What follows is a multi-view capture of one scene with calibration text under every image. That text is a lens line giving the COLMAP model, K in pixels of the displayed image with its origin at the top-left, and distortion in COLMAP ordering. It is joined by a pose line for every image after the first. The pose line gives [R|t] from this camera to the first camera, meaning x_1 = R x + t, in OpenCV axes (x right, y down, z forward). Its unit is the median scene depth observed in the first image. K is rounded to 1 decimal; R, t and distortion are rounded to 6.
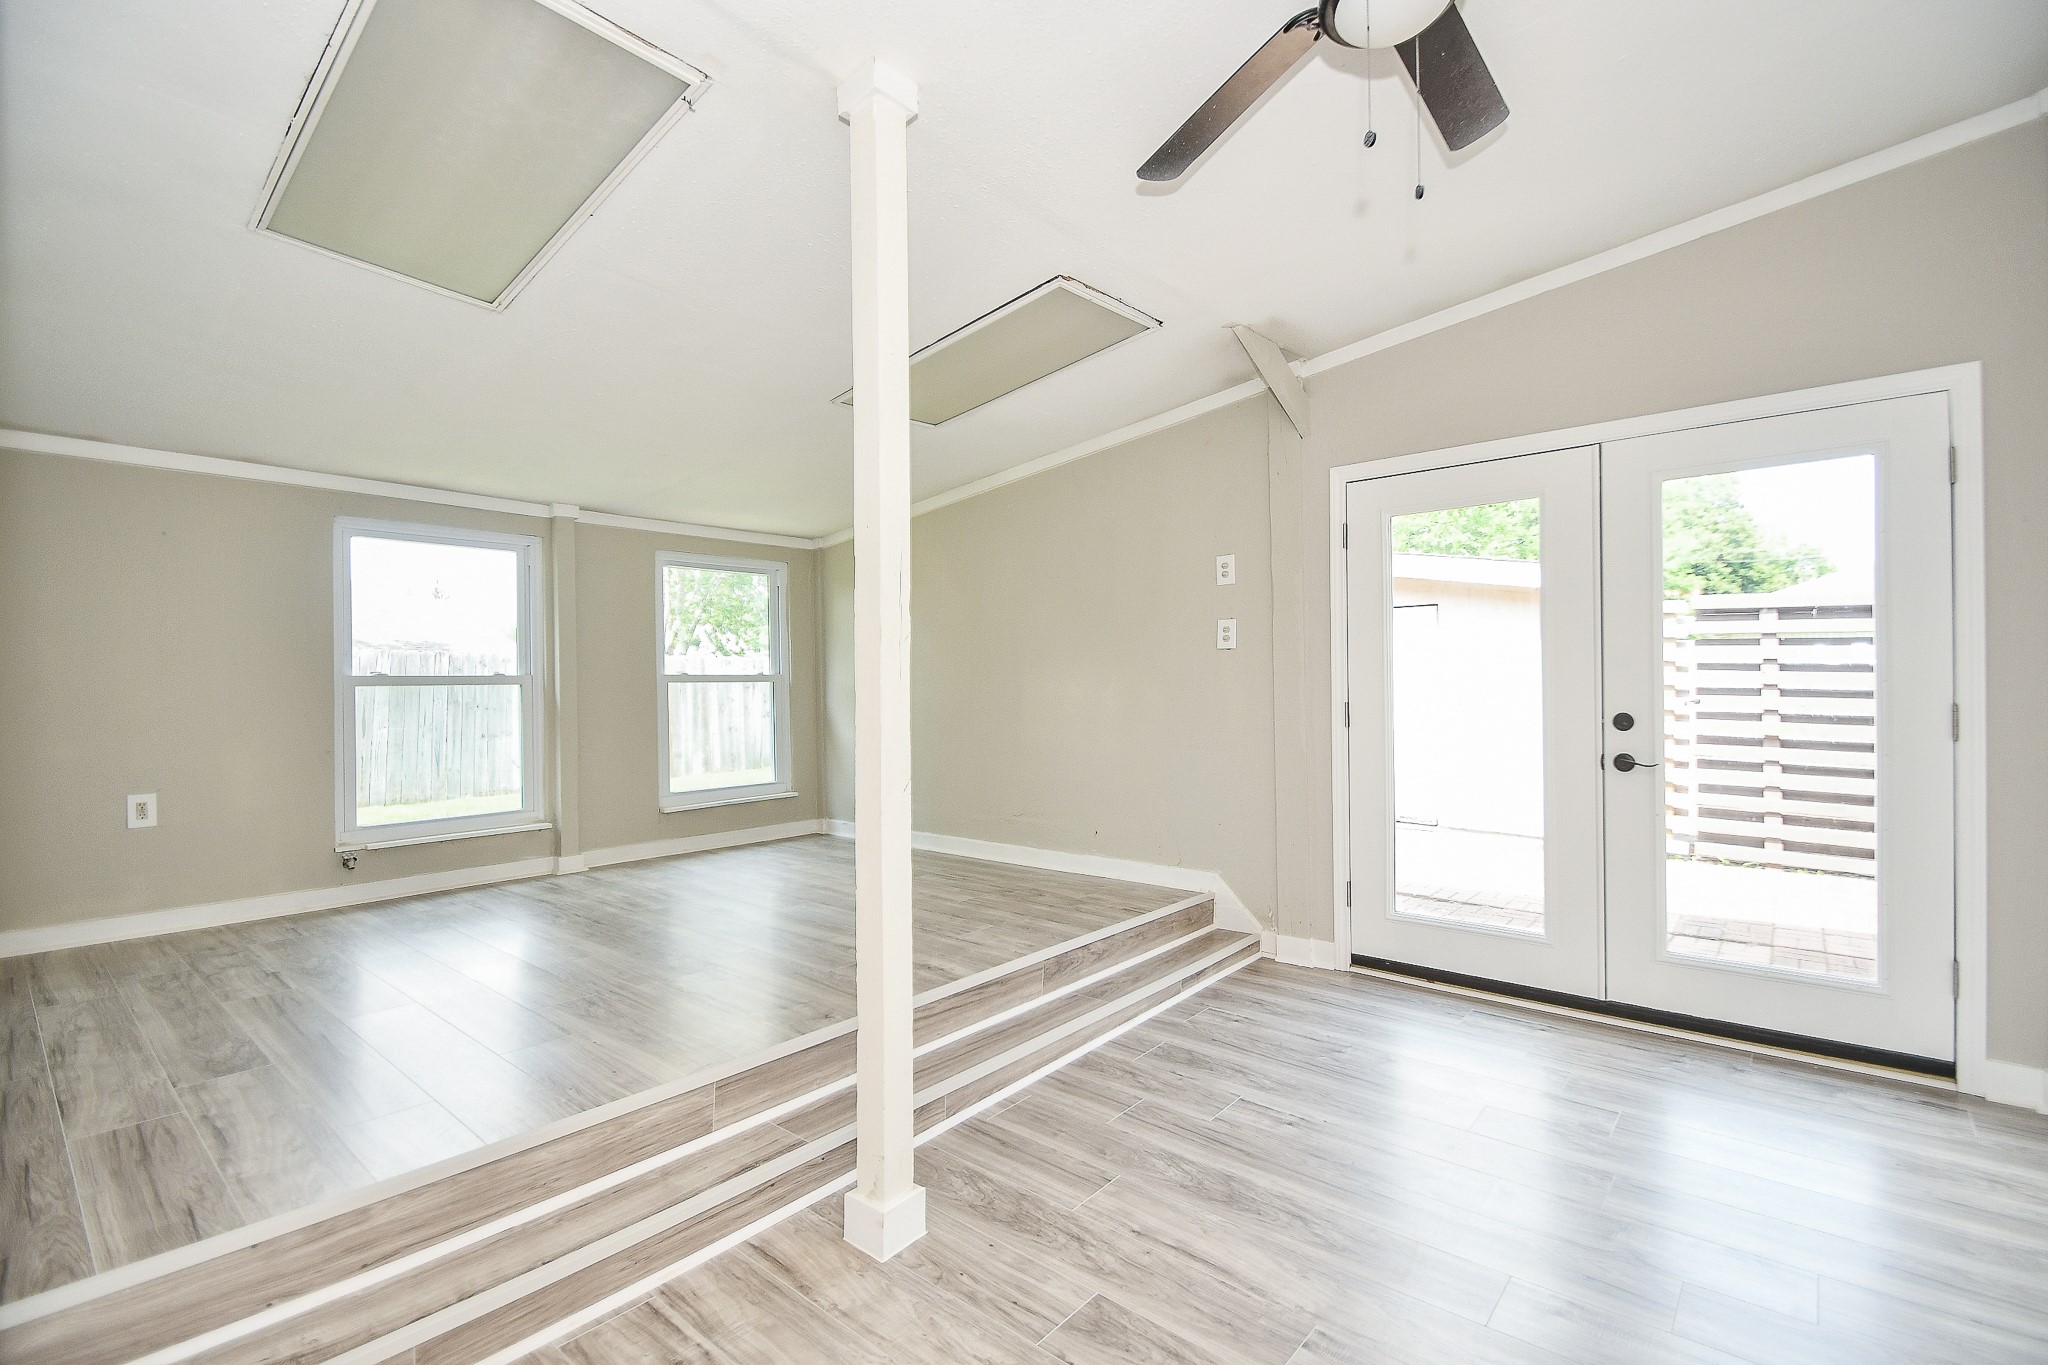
lens RADIAL K [[918.5, 0, 1026.6], [0, 918.5, 686.0], [0, 0, 1]] dist [-0.002138, -0.000866]
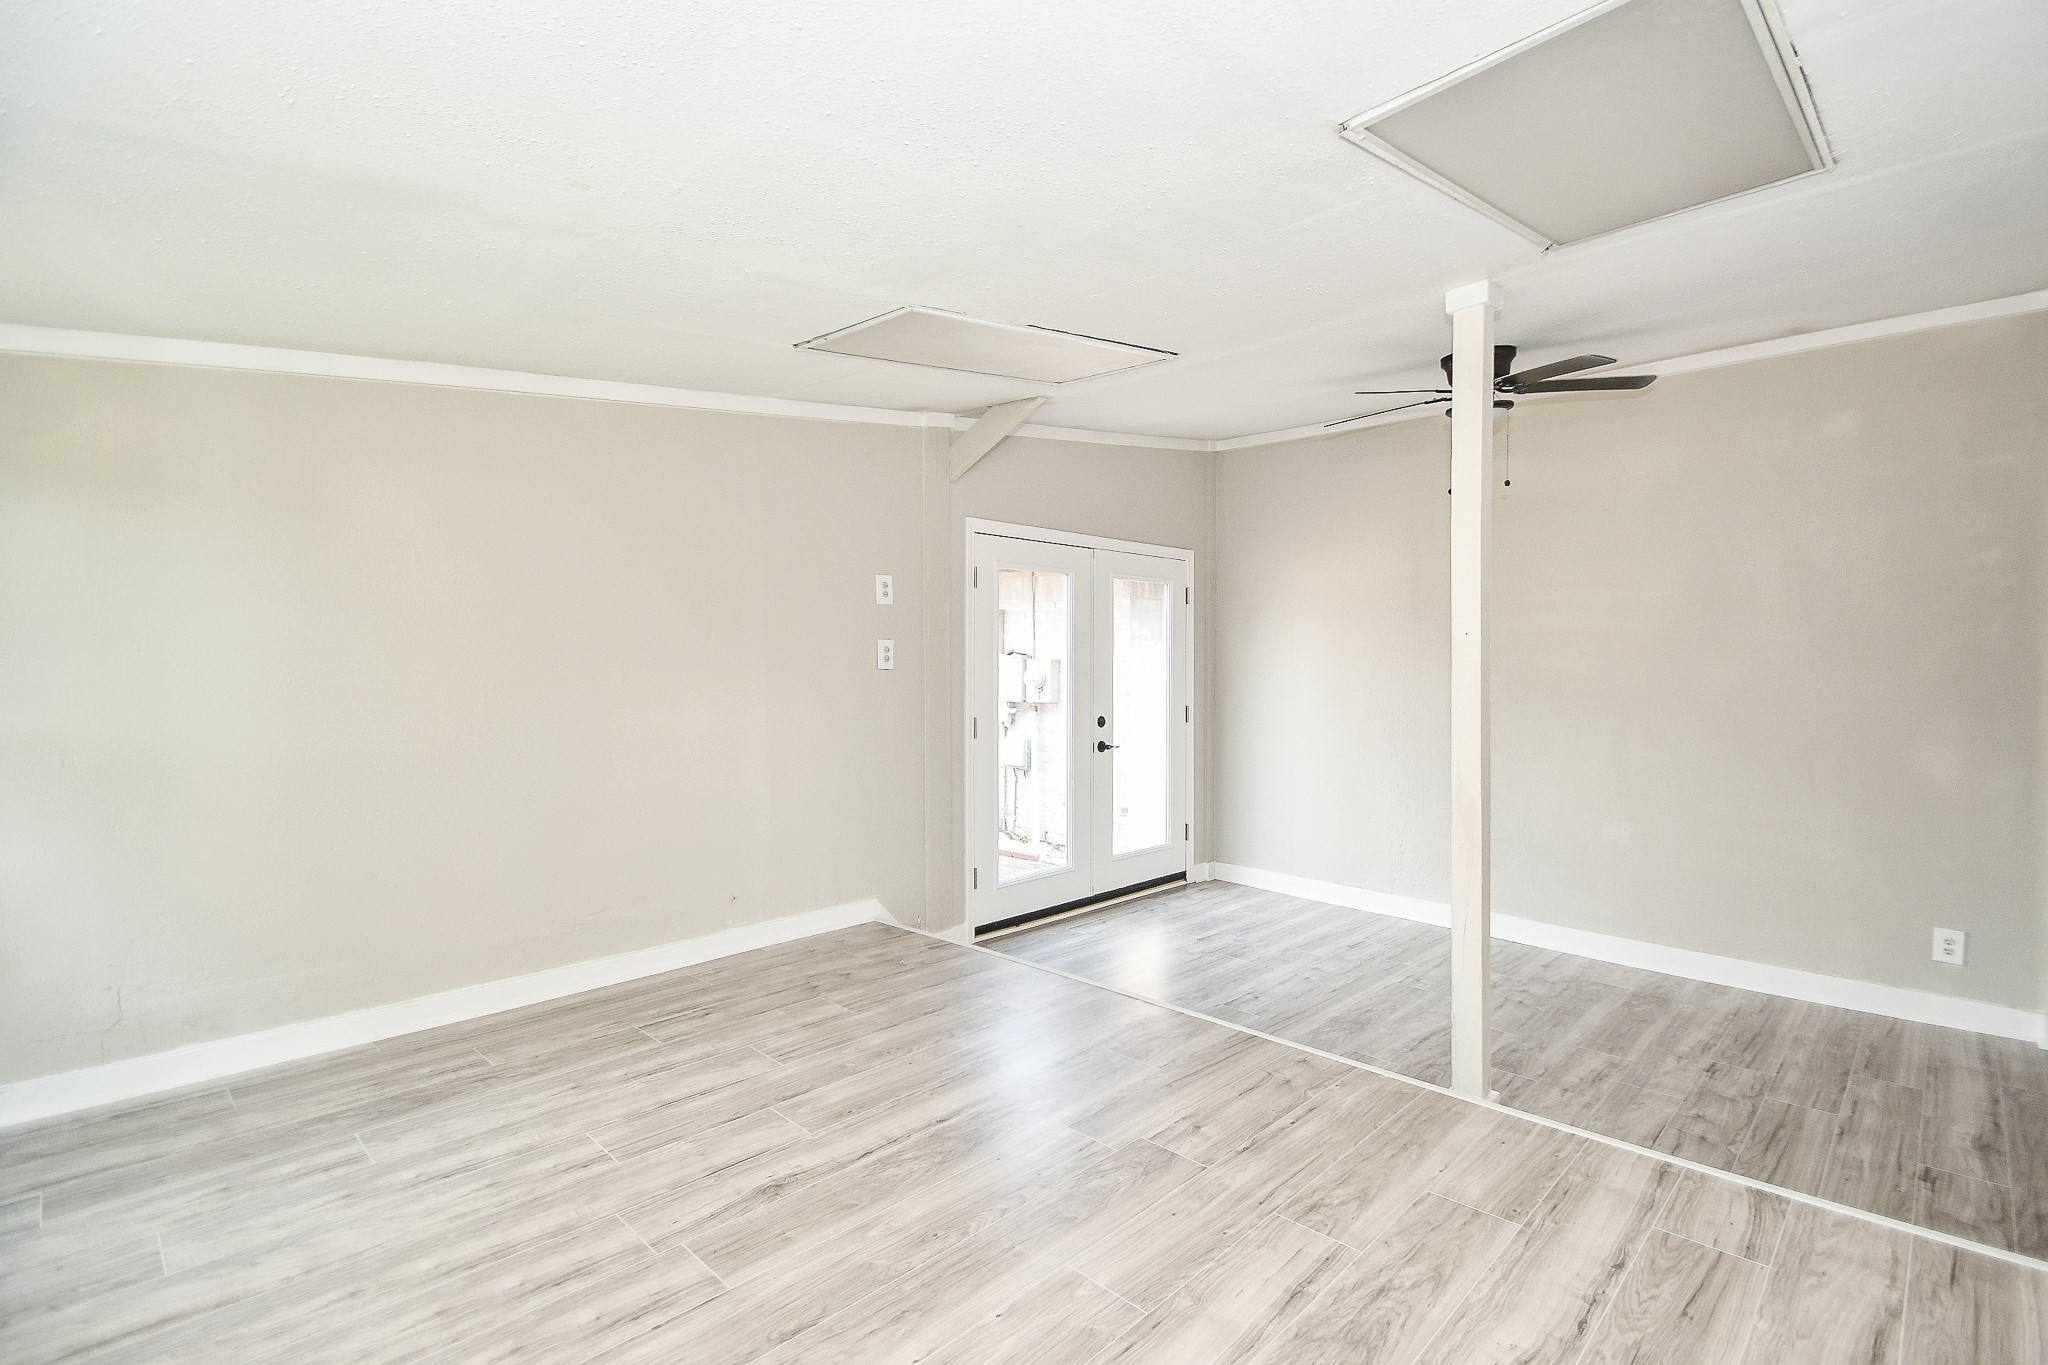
lens RADIAL K [[918.5, 0, 1072.5], [0, 918.5, 669.7], [0, 0, 1]] dist [-0.002138, -0.000866]
pose [[0.064184, 0.000136, 0.997938, -1.054269], [-0.006677, 0.999978, 0.000293, -0.057506], [-0.997916, -0.006682, 0.064183, 1.013126]]
